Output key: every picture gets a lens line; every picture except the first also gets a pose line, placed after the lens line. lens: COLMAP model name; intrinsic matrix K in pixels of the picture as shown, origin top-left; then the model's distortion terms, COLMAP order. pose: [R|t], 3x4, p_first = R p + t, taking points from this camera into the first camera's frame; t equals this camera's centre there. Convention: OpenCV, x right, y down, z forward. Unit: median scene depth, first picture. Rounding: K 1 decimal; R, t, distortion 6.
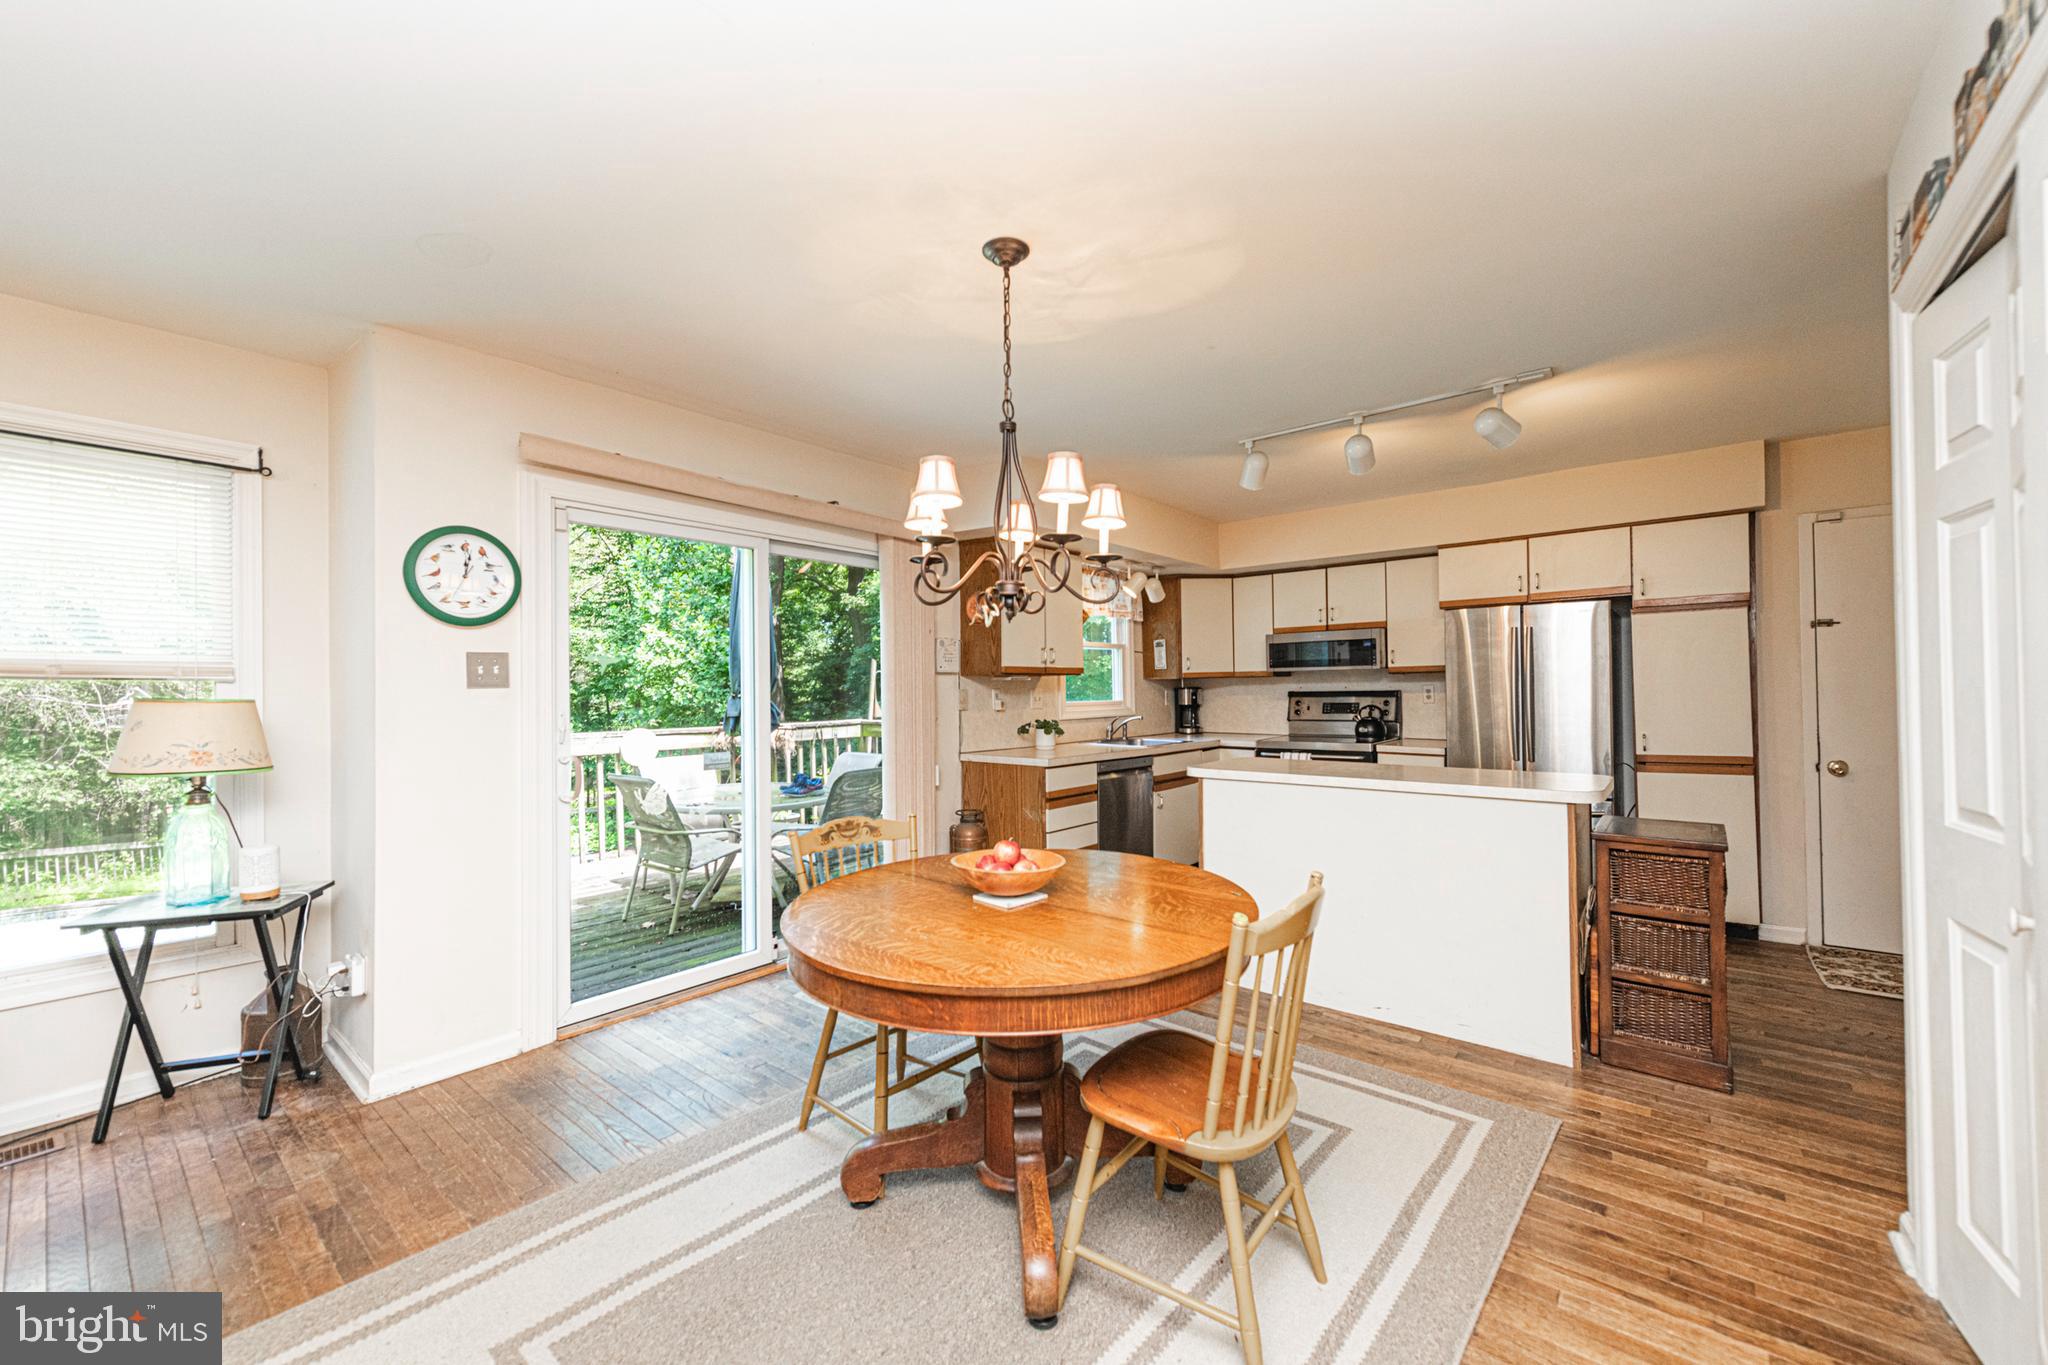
lens RADIAL K [[799.0, 0, 1024.0], [0, 799.0, 682.5], [0, 0, 1]] dist [0.003565, -0.000046]
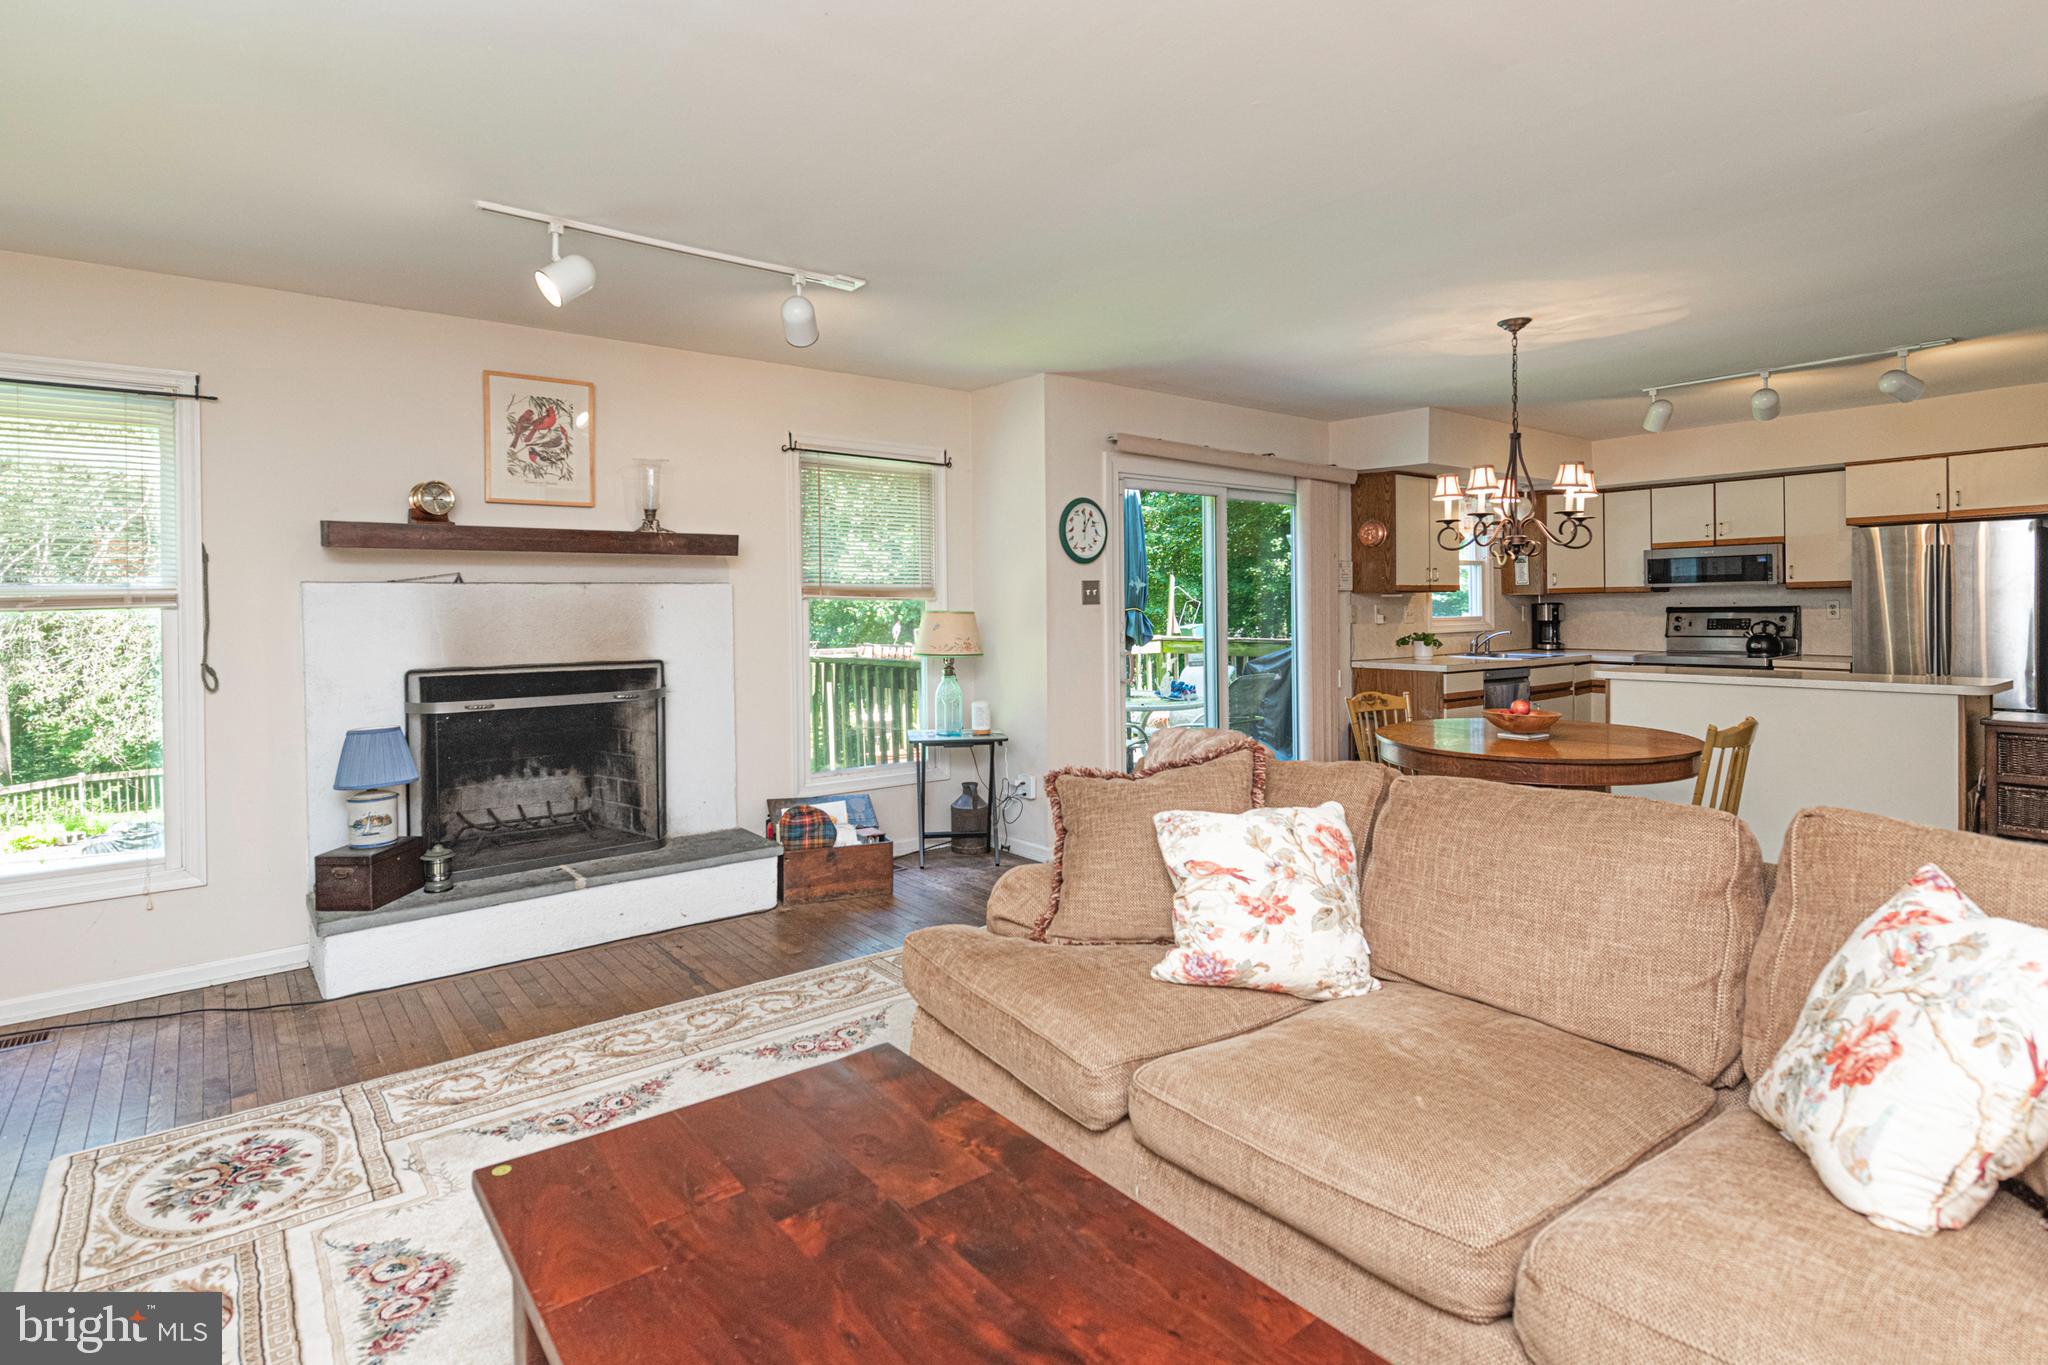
lens RADIAL K [[1008.0, 0, 968.0], [0, 1008.0, 615.3], [0, 0, 1]] dist [-0.002064, -0.002216]
pose [[0.970428, 0.001564, -0.241386, -0.269030], [0.002877, 0.999833, 0.018045, -0.004639], [0.241374, -0.018205, 0.970261, -0.538955]]
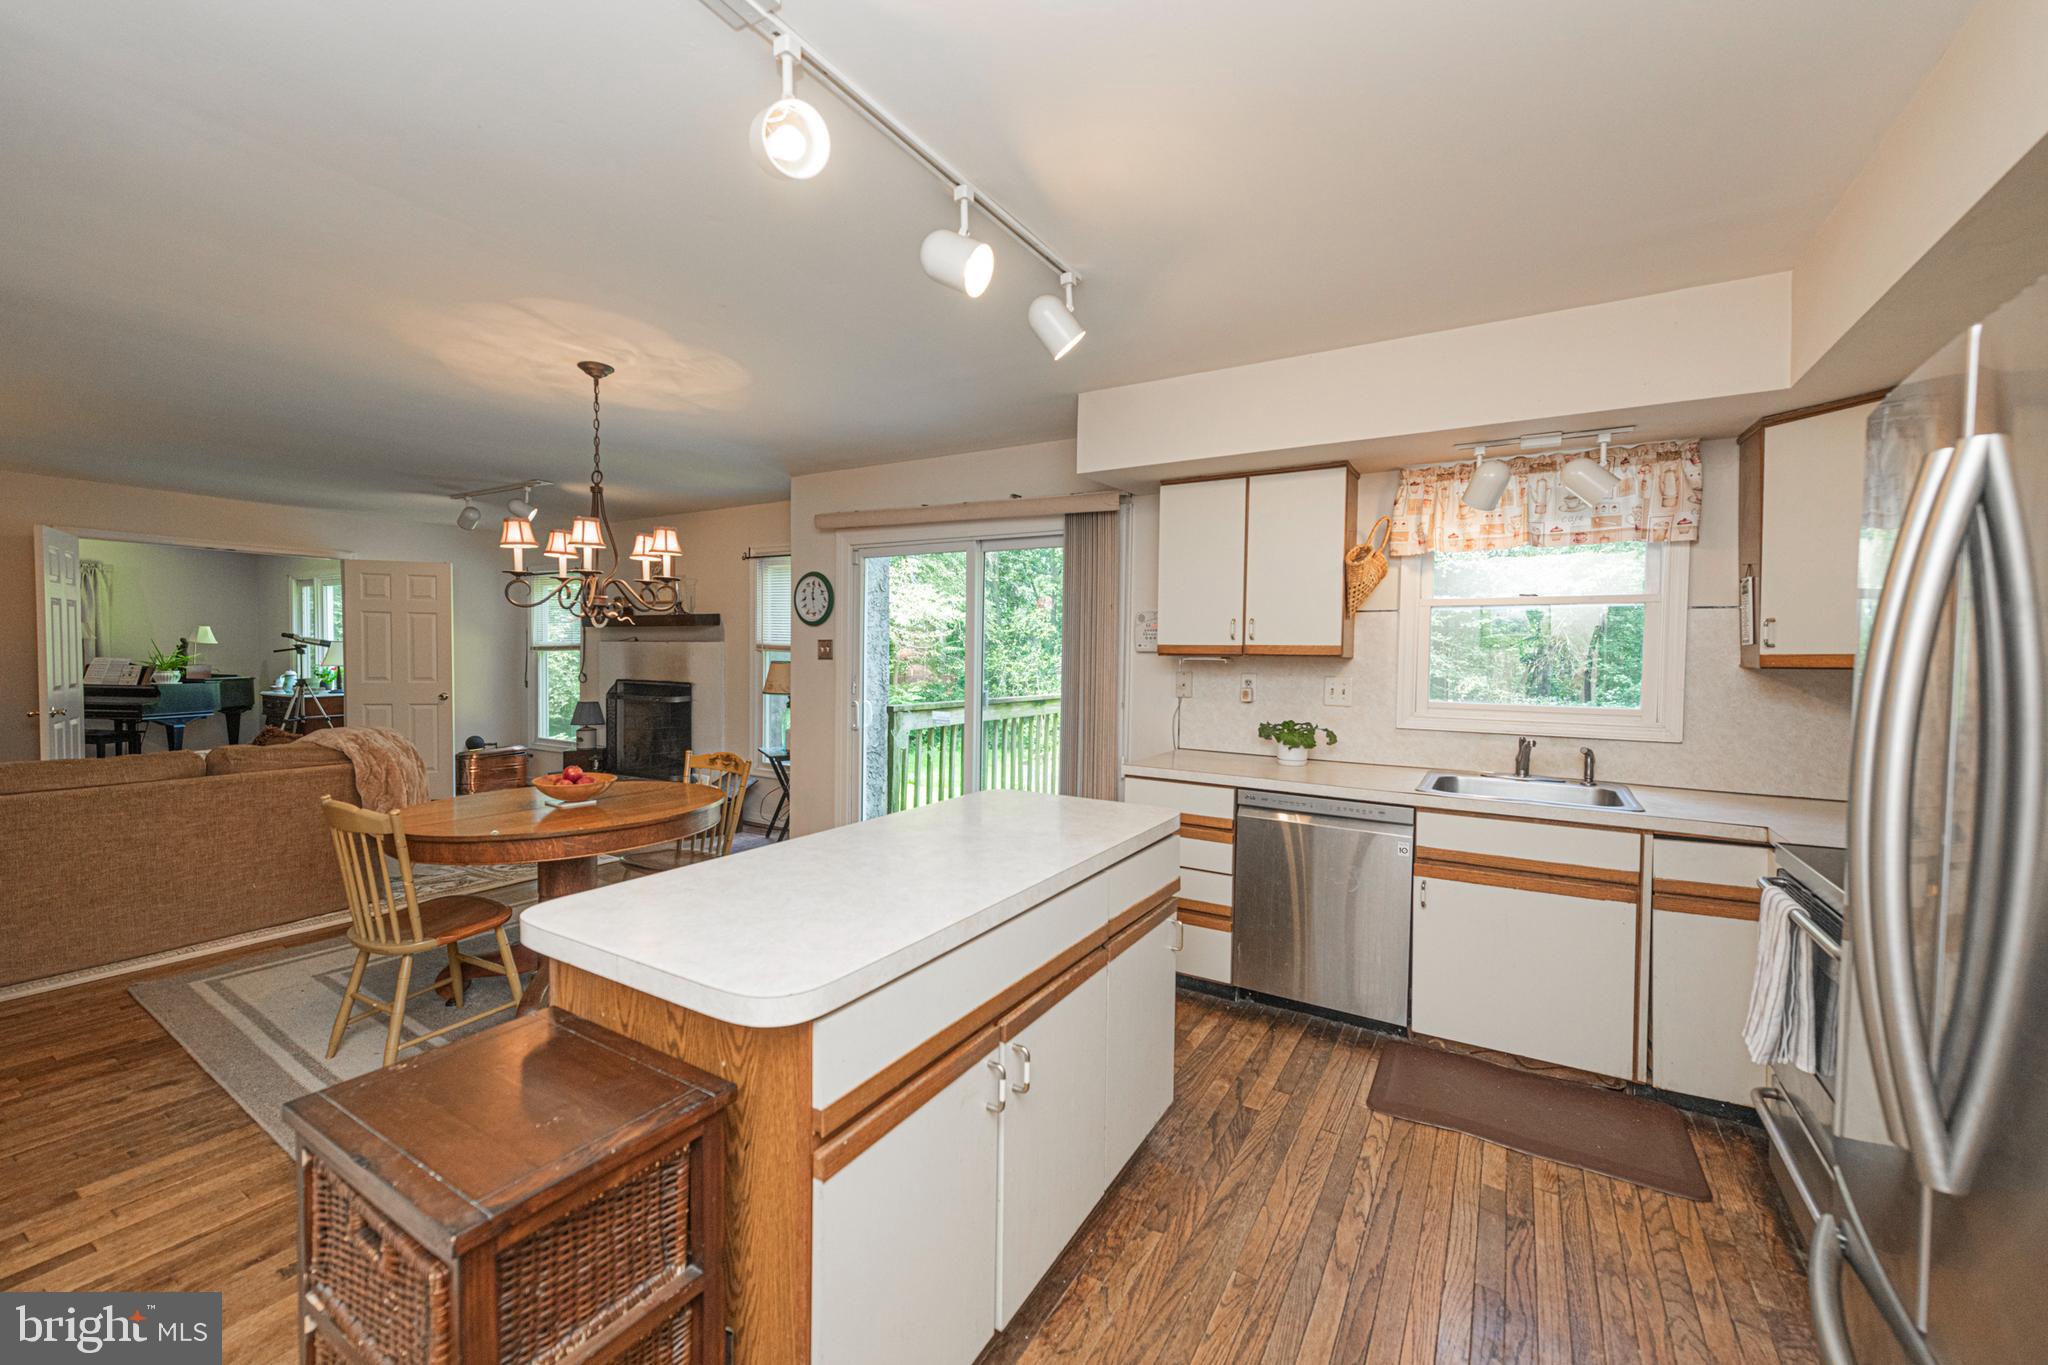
lens RADIAL K [[806.9, 0, 1024.0], [0, 806.9, 682.5], [0, 0, 1]] dist [0.013854, -0.005475]
pose [[0.145182, 0.051043, -0.988087, 0.731769], [-0.006329, 0.998696, 0.050661, -0.022407], [0.989385, -0.001101, 0.145315, 0.723013]]
